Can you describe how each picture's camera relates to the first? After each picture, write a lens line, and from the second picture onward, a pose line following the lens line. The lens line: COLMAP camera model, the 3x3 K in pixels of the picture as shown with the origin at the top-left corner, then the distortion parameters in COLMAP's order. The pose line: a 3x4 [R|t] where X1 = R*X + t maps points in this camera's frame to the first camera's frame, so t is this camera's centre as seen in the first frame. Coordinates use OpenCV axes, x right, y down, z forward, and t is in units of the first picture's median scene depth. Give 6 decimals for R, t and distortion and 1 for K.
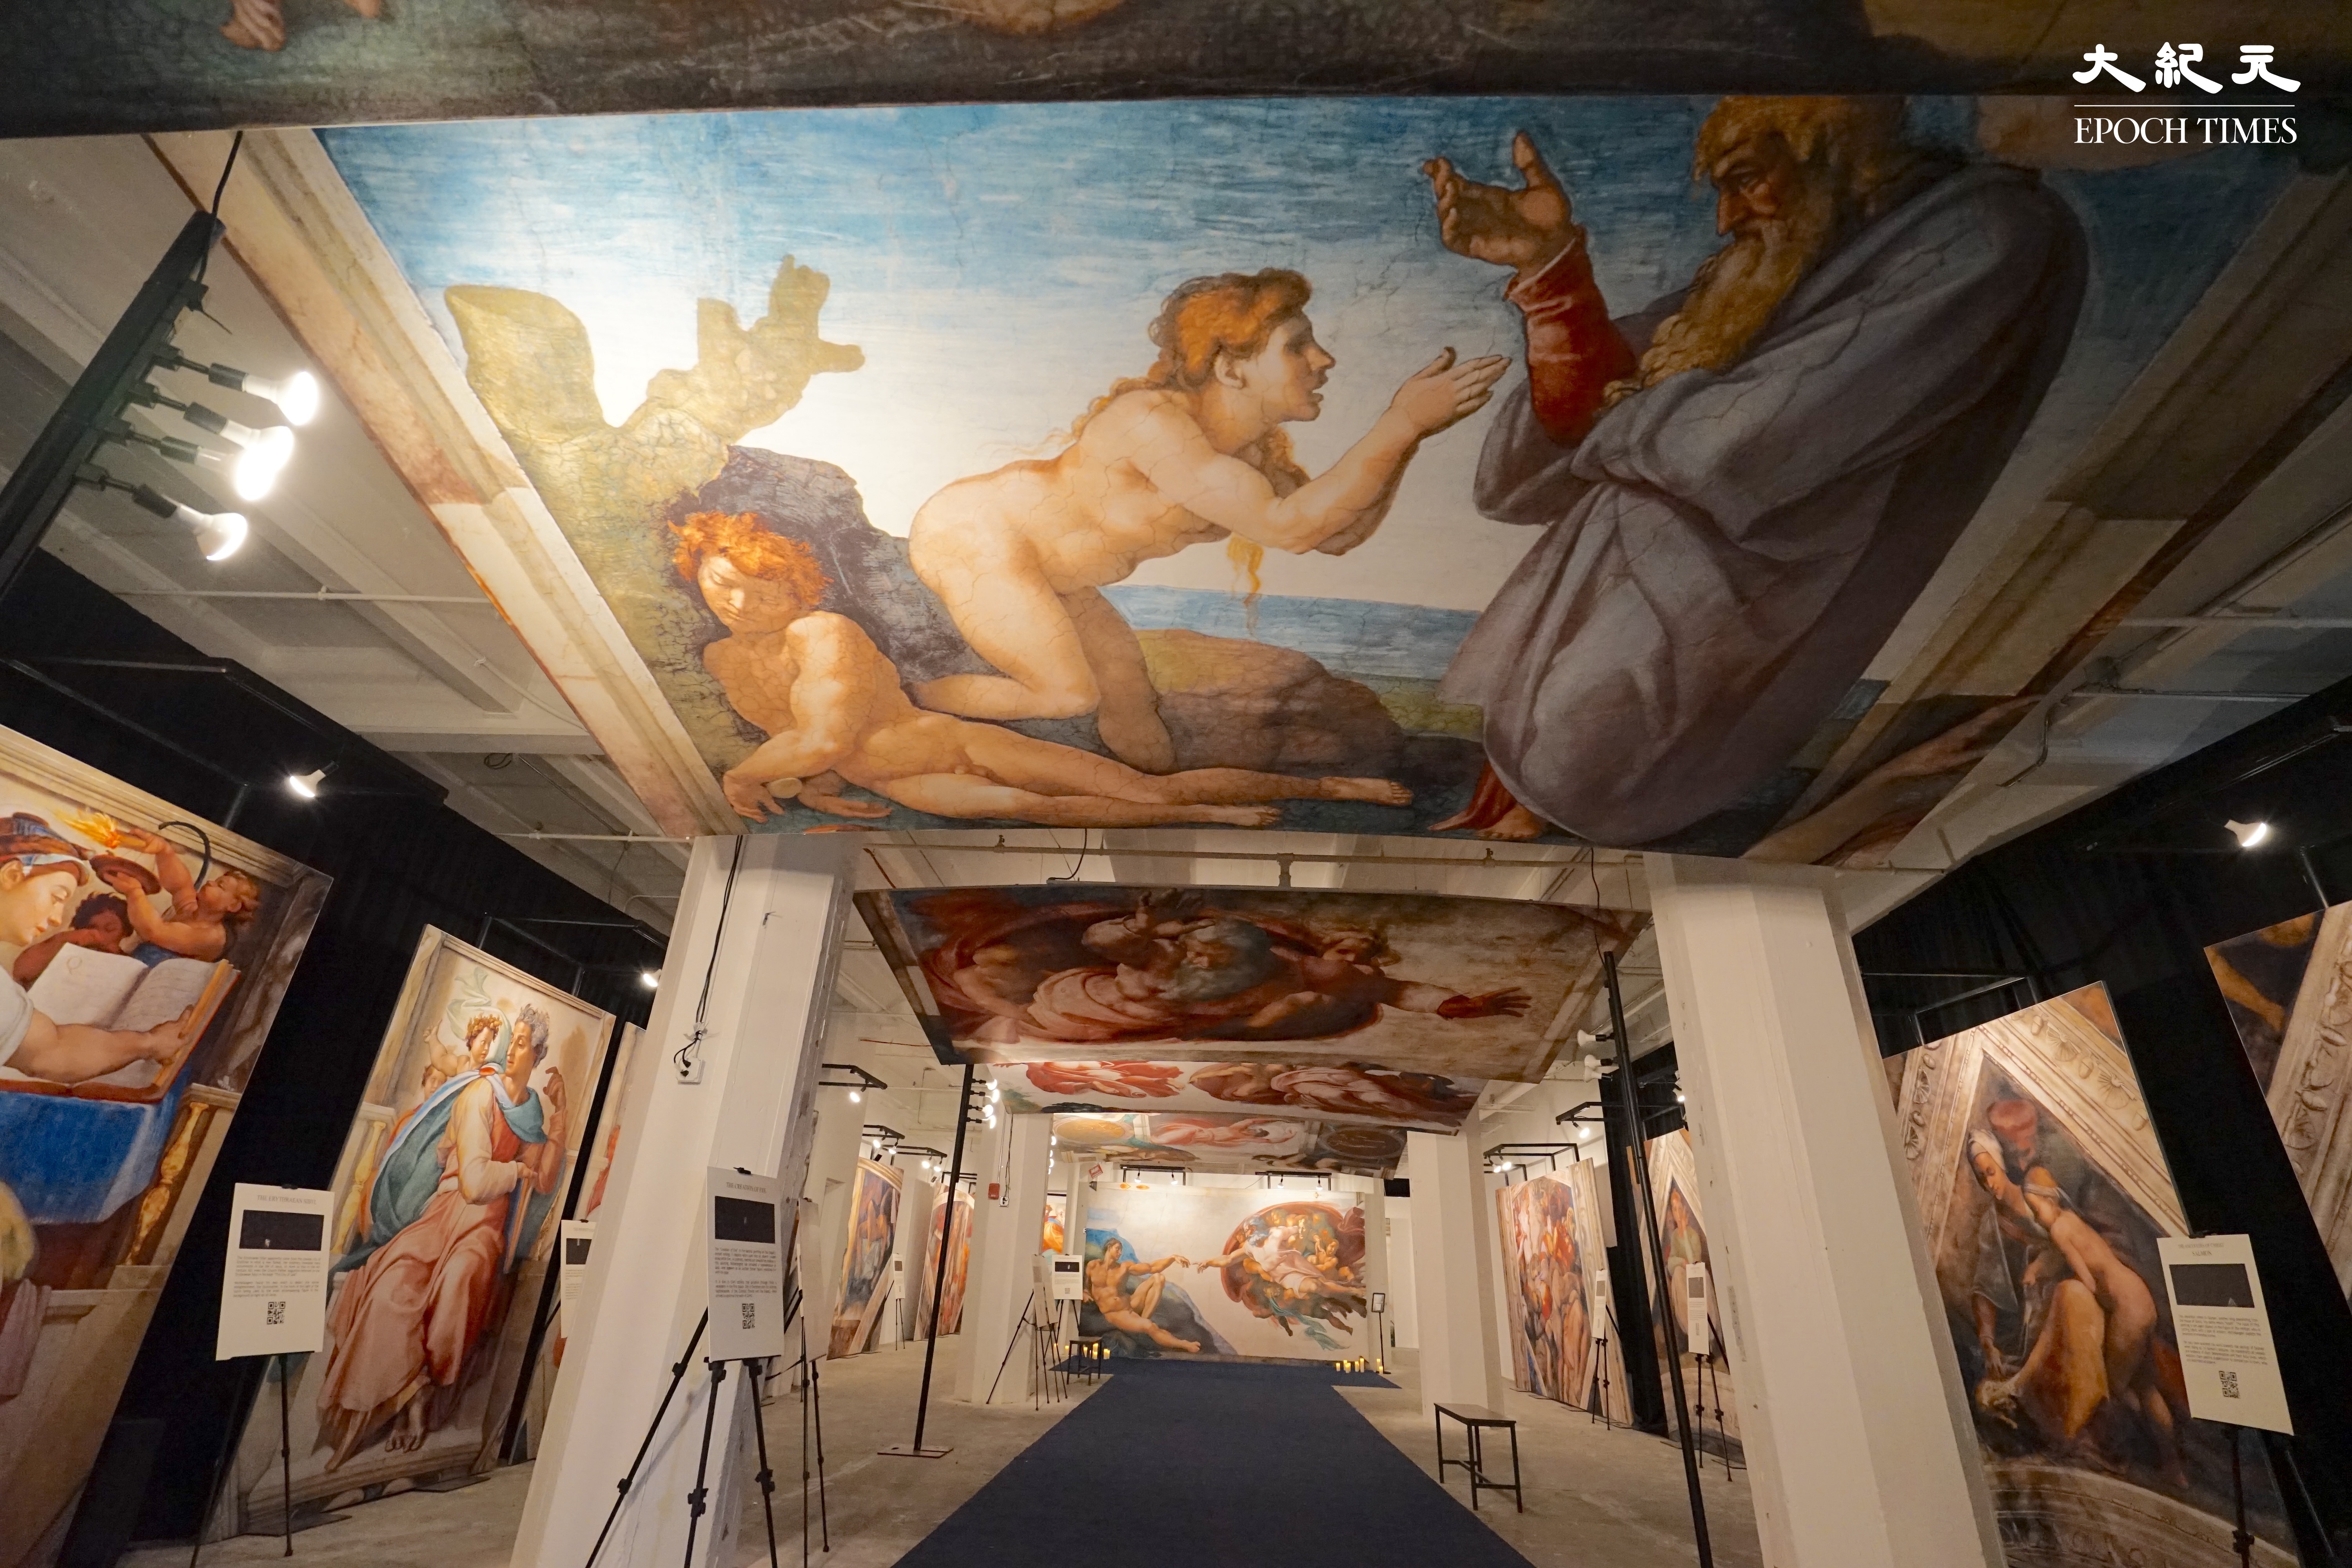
lens RADIAL K [[1054.5, 0, 1176.0], [0, 1054.5, 784.0], [0, 0, 1]] dist [-0.003923, 0.001418]
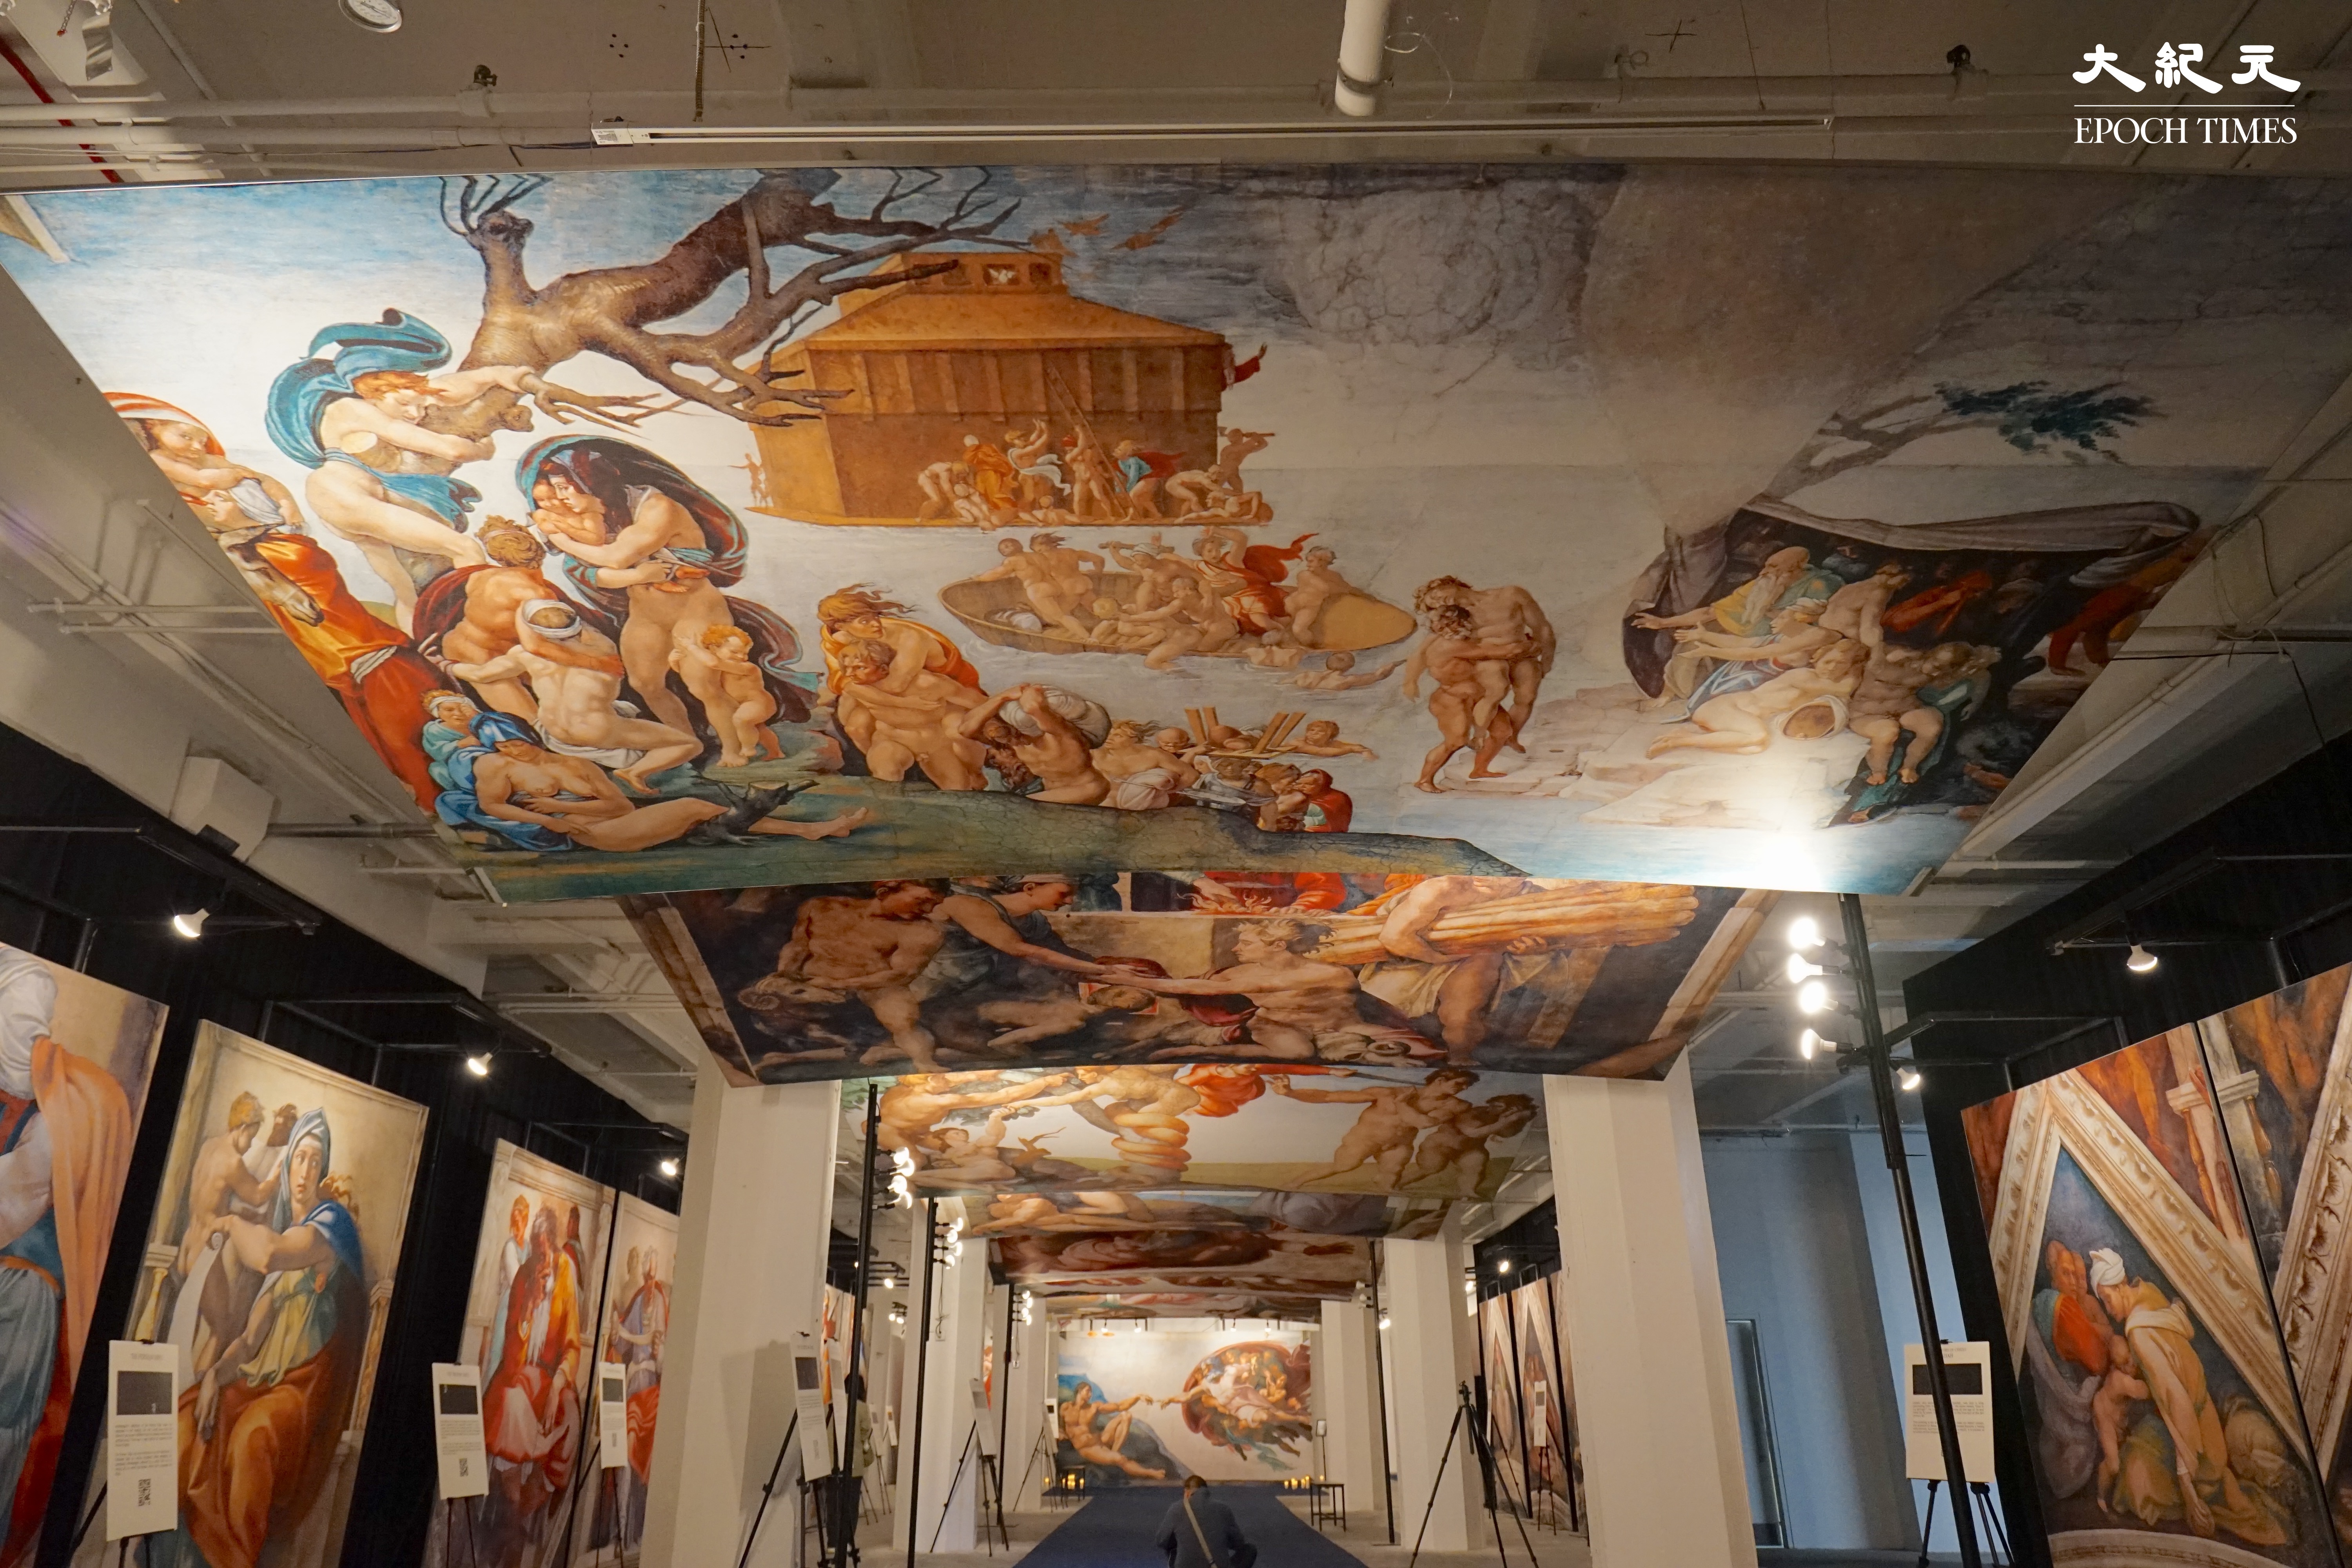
lens RADIAL K [[1491.6, 0, 1171.5], [0, 1491.6, 799.4], [0, 0, 1]] dist [0.009254, 0.001524]
pose [[0.998598, -0.029284, 0.044095, -0.062808], [0.027122, 0.998437, 0.048873, -0.841920], [-0.045457, -0.047609, 0.997831, -1.790400]]
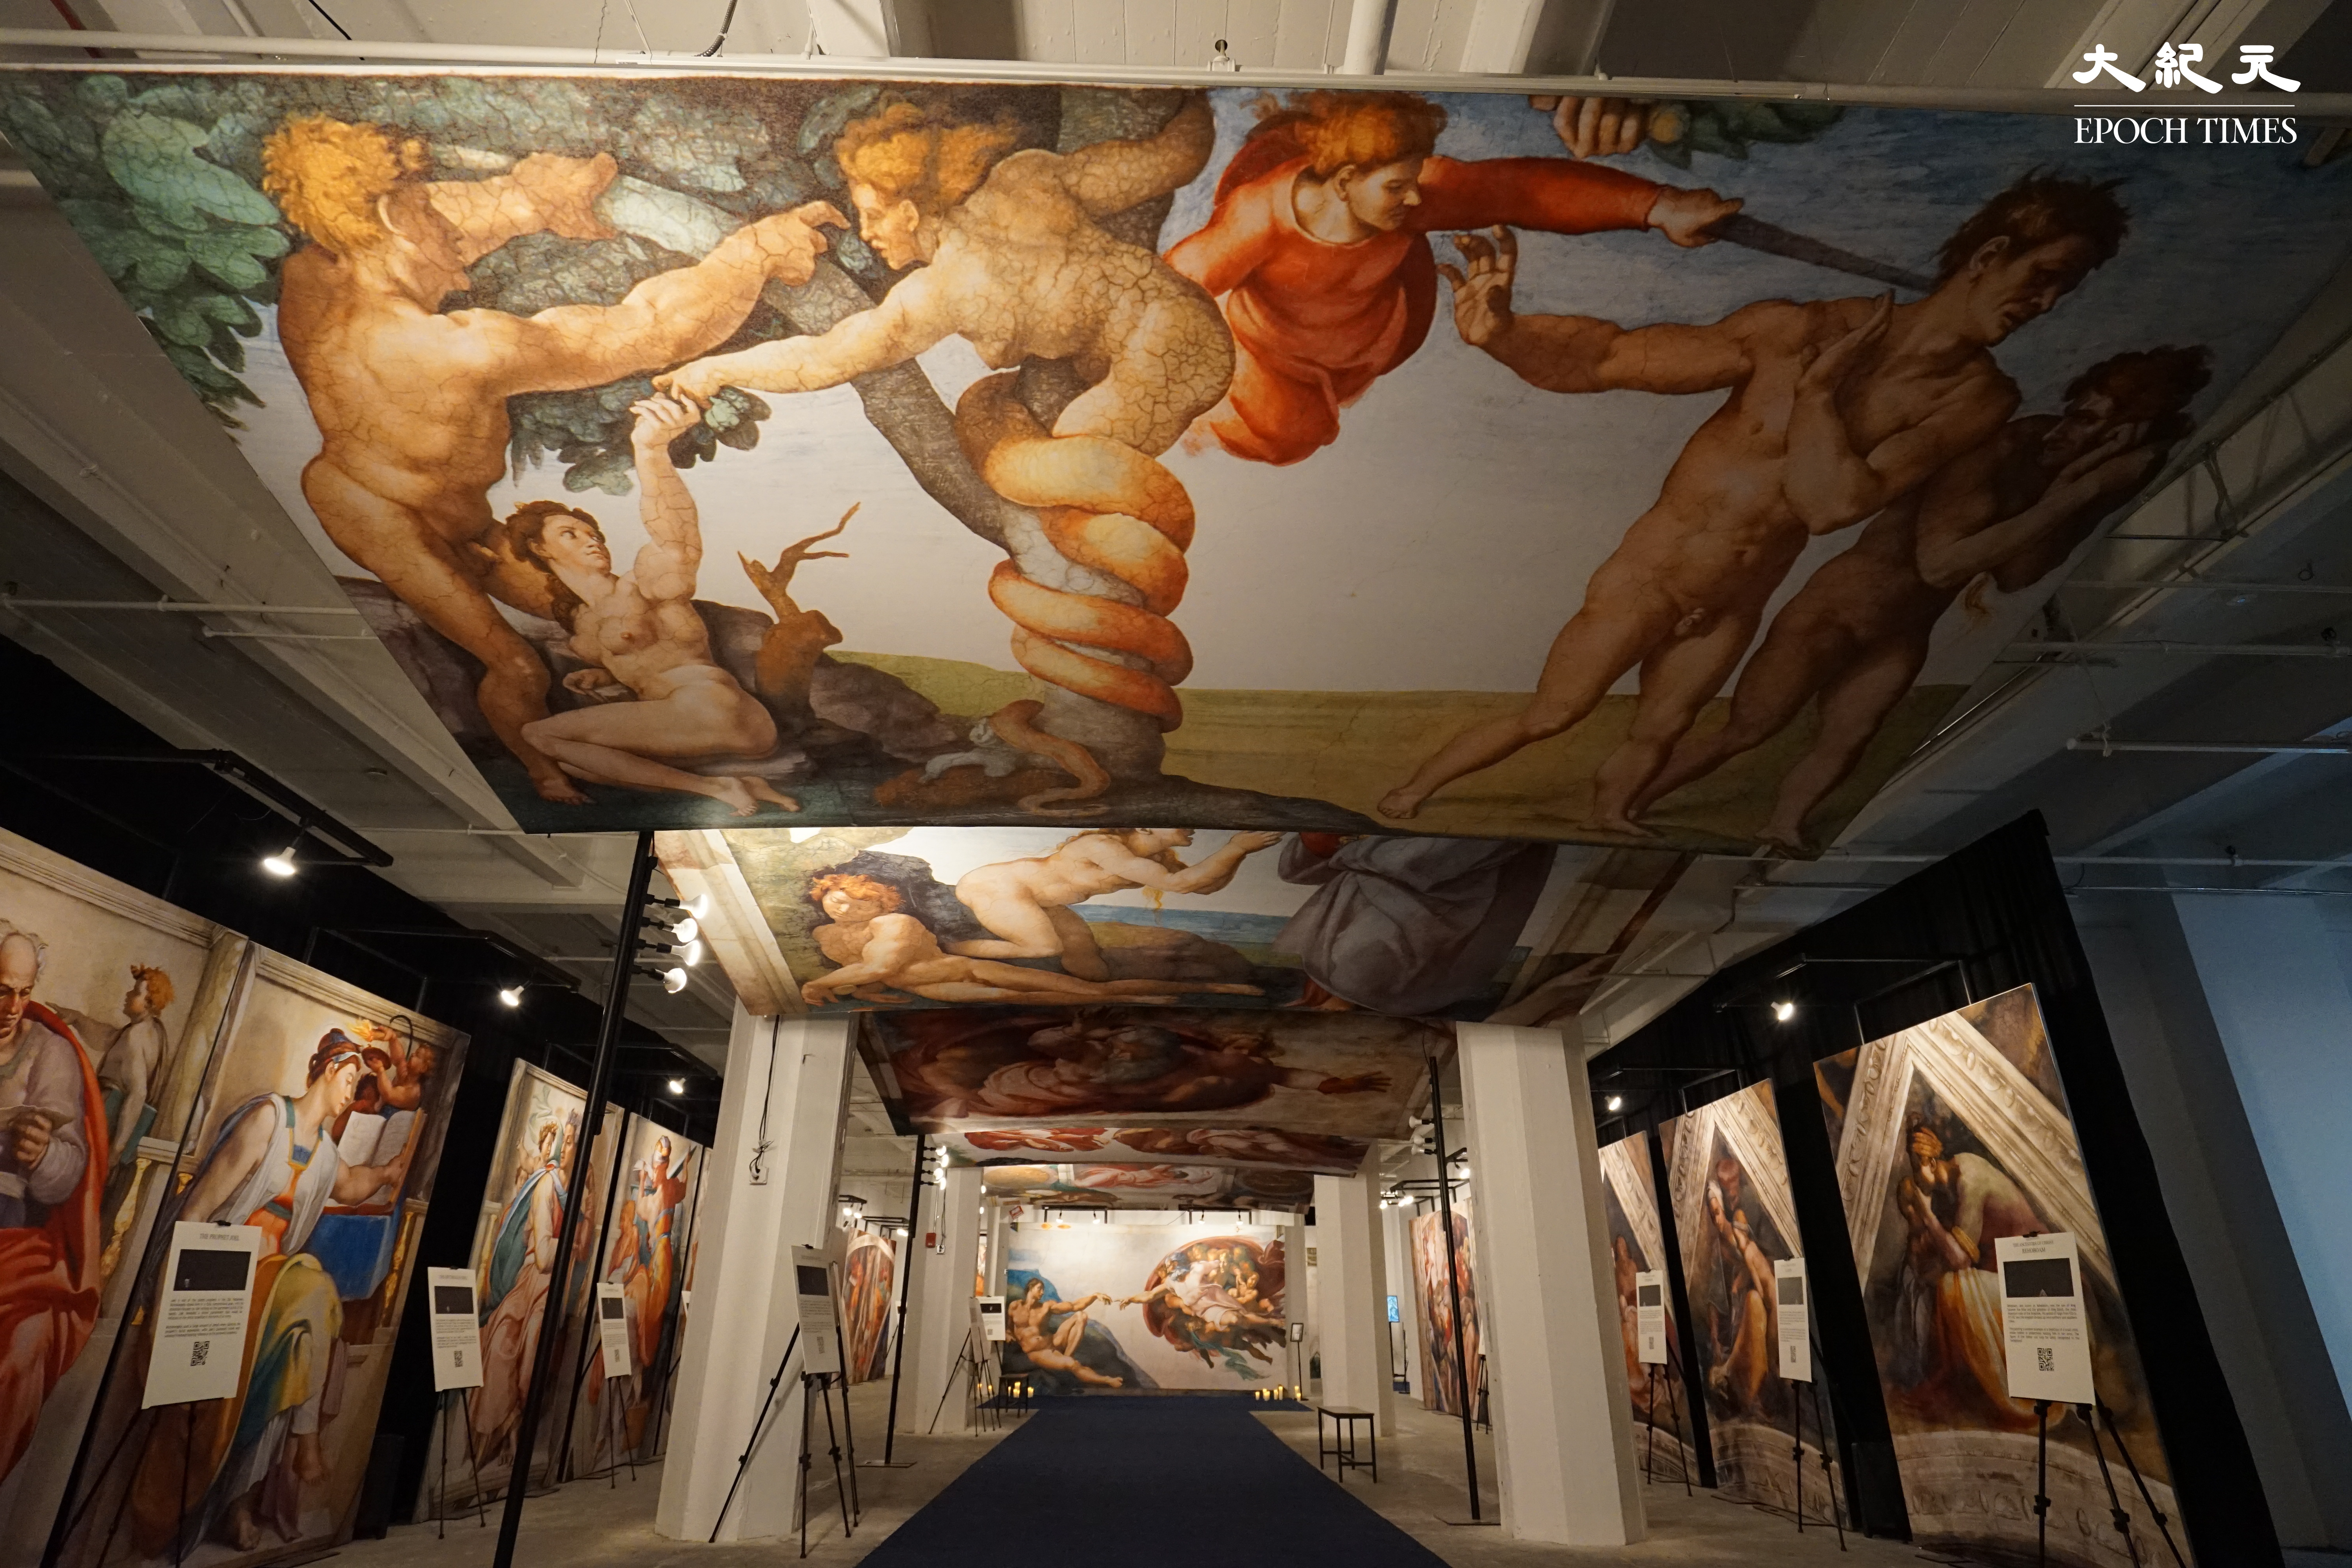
lens RADIAL K [[1229.9, 0, 1176.0], [0, 1229.9, 784.0], [0, 0, 1]] dist [0.003960, -0.000551]
pose [[0.997504, -0.005307, 0.070416, -0.019992], [0.003213, 0.999550, 0.029813, -0.240756], [-0.070542, -0.029513, 0.997072, -0.533158]]
